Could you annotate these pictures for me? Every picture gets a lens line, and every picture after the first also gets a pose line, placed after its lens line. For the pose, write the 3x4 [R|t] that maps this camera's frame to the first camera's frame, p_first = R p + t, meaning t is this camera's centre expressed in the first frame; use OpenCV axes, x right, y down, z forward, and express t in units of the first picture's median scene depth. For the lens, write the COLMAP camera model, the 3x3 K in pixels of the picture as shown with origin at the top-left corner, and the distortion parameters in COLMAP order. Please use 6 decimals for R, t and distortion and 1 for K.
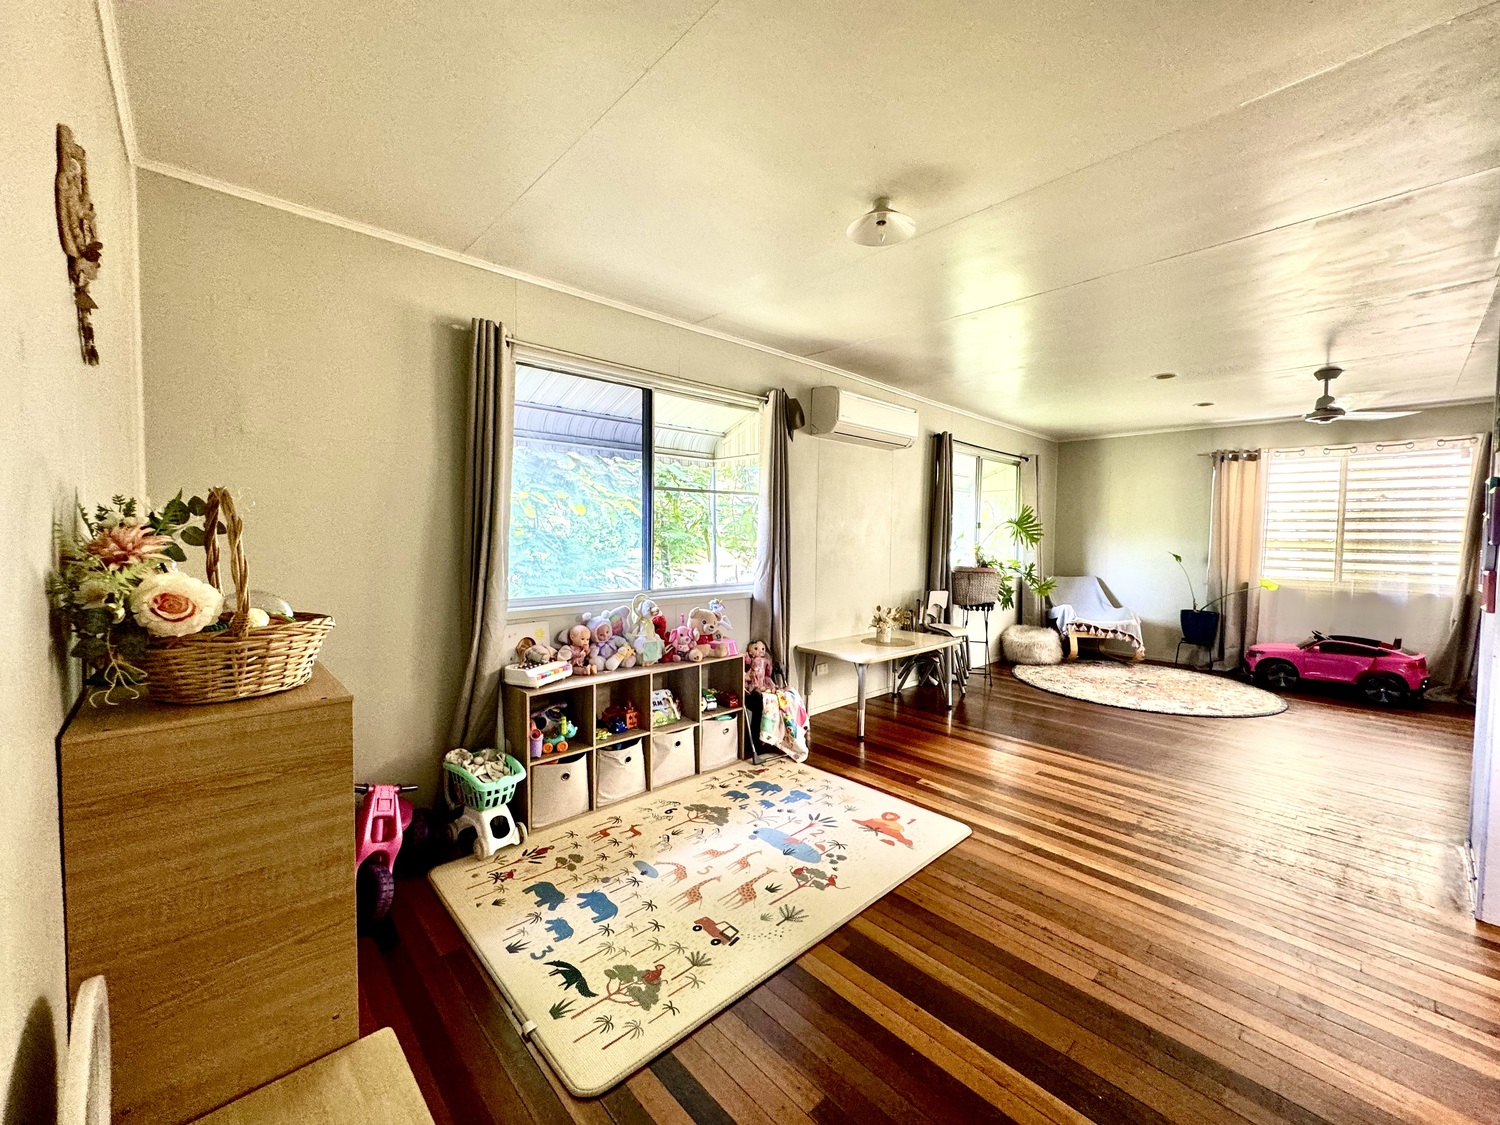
lens RADIAL K [[603.5, 0, 746.9], [0, 603.5, 558.7], [0, 0, 1]] dist [-0.000234, 0.000269]
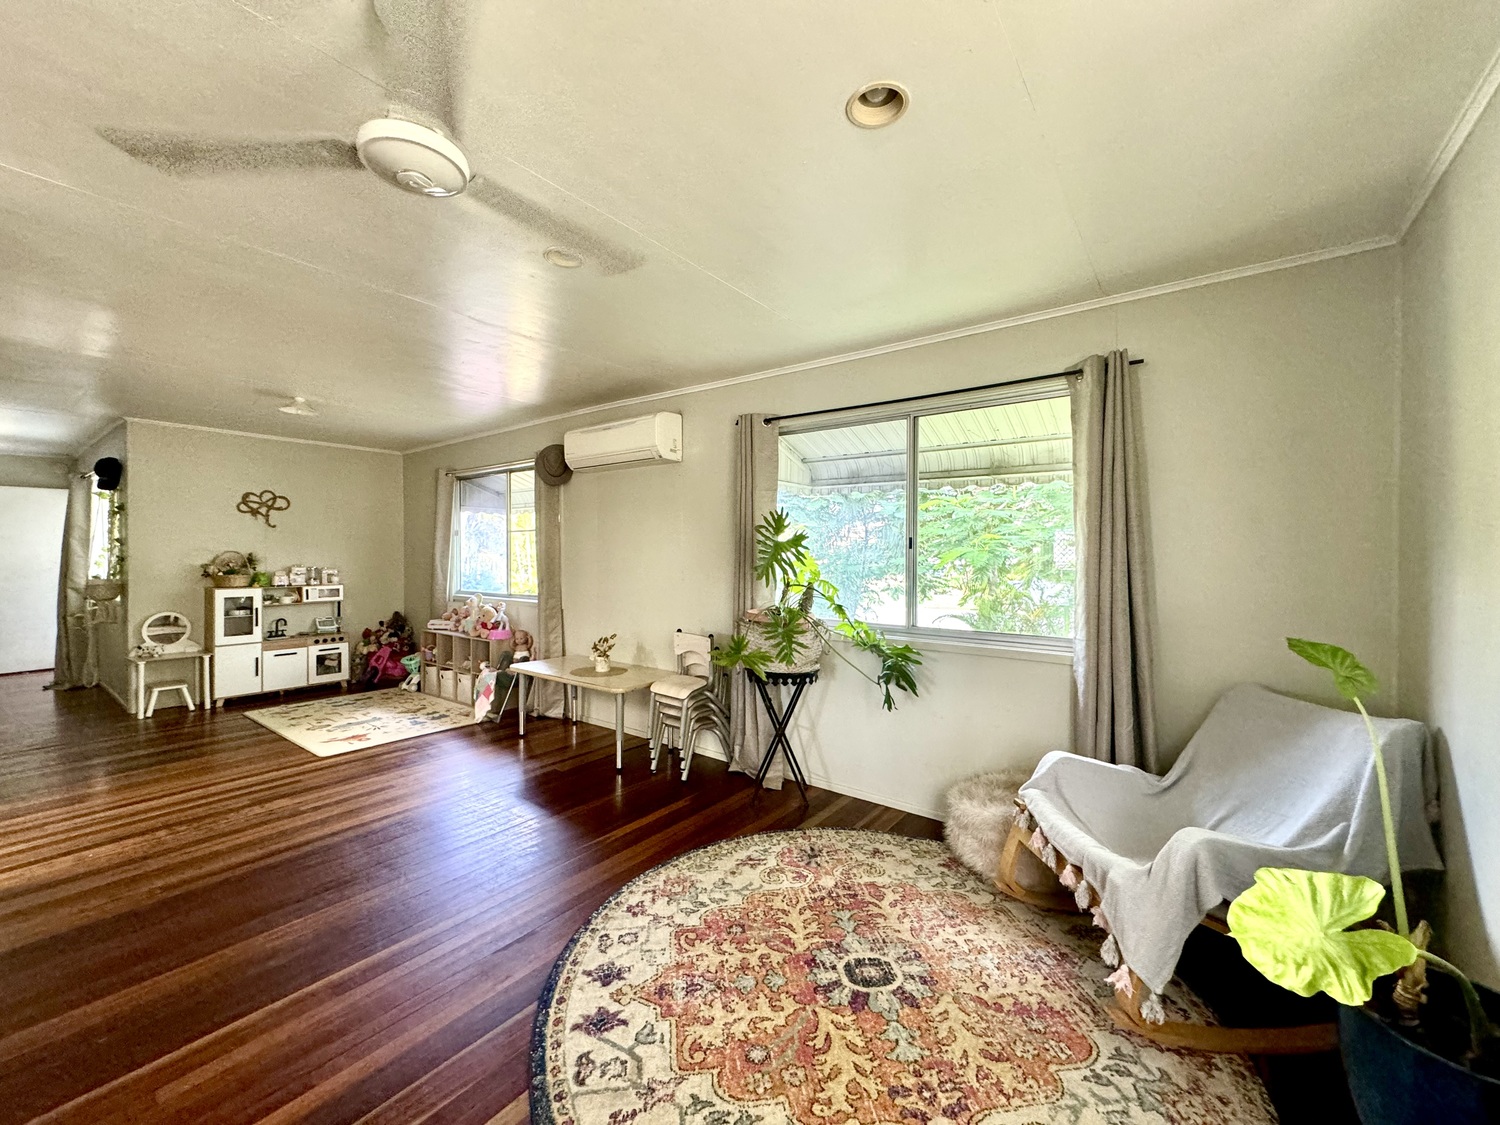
lens RADIAL K [[603.5, 0, 746.9], [0, 603.5, 558.7], [0, 0, 1]] dist [-0.000234, 0.000269]
pose [[0.172057, -0.024171, -0.984790, 1.695669], [-0.059604, 0.997612, -0.034900, -0.024640], [0.983282, 0.064702, 0.170205, 1.475456]]
